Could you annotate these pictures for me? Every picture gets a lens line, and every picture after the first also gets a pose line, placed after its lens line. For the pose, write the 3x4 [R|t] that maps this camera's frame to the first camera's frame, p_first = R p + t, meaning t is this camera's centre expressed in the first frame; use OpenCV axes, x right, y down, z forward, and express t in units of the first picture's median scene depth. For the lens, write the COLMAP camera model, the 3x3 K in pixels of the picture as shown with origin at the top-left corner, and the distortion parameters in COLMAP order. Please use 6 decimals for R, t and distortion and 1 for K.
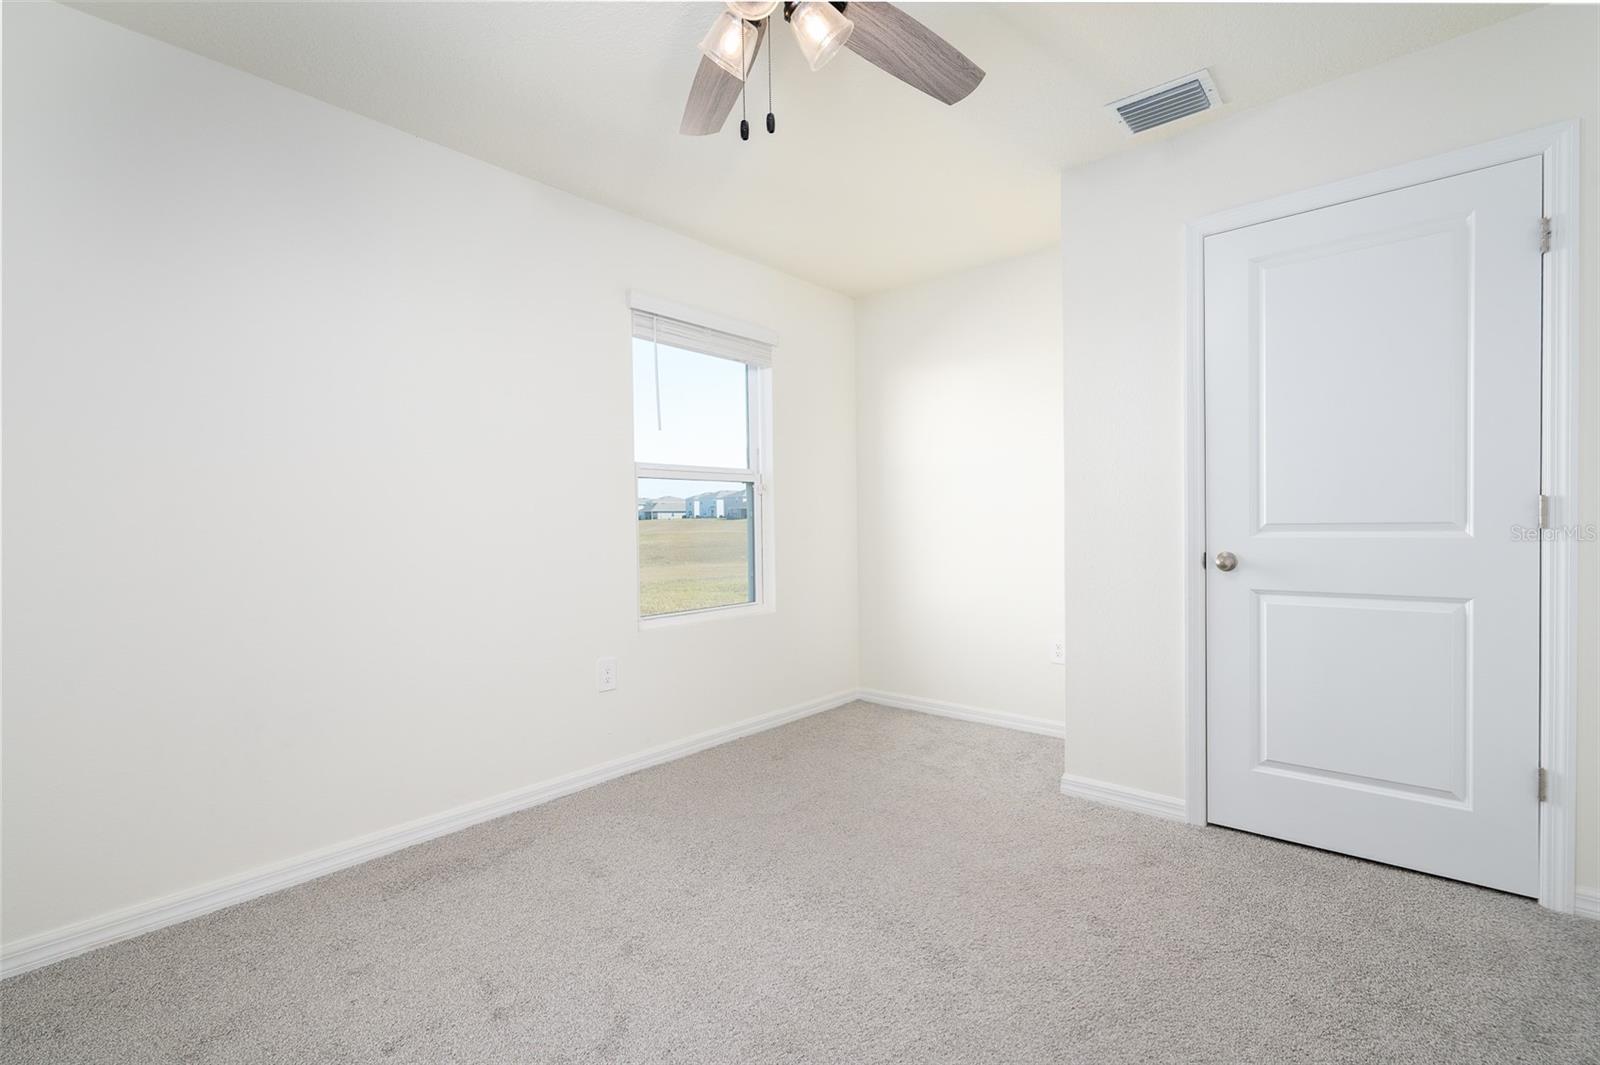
lens RADIAL K [[697.6, 0, 805.9], [0, 697.6, 535.9], [0, 0, 1]] dist [-0.001364, -0.001003]
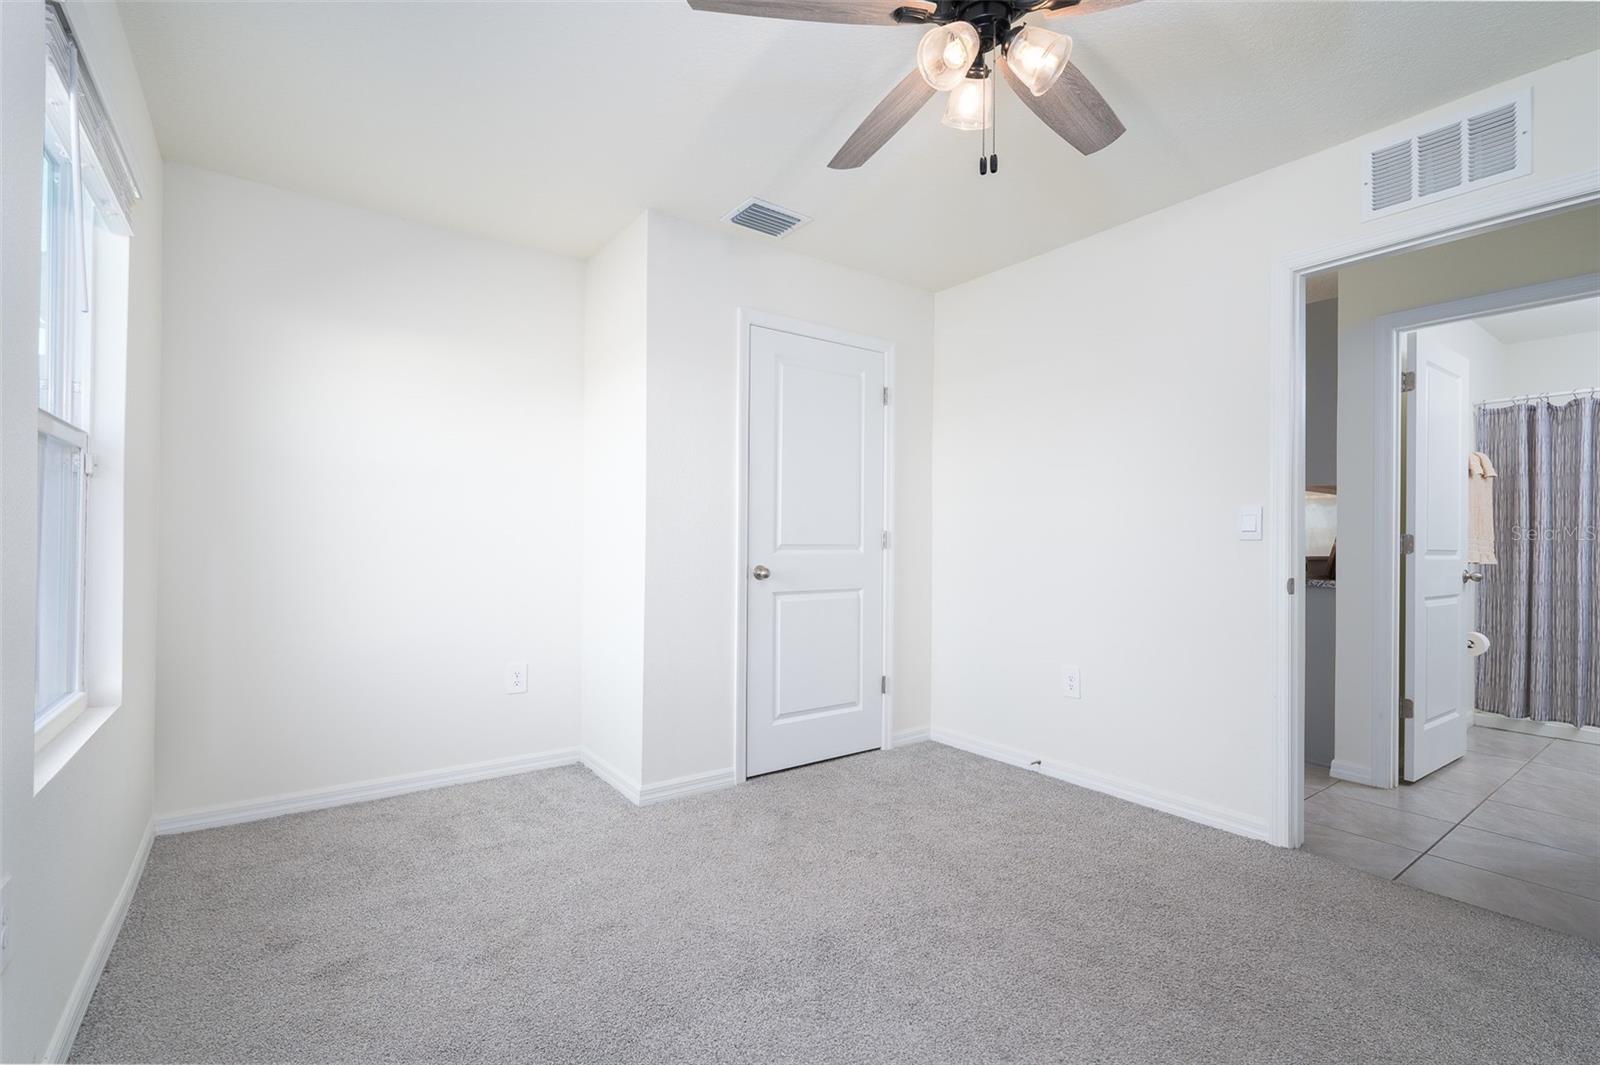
lens RADIAL K [[697.6, 0, 805.9], [0, 697.6, 535.9], [0, 0, 1]] dist [-0.001364, -0.001003]
pose [[0.237566, 0.023823, 0.971079, -0.686329], [0.007395, 0.999626, -0.026332, 0.002494], [-0.971343, 0.013437, 0.237301, 0.616088]]
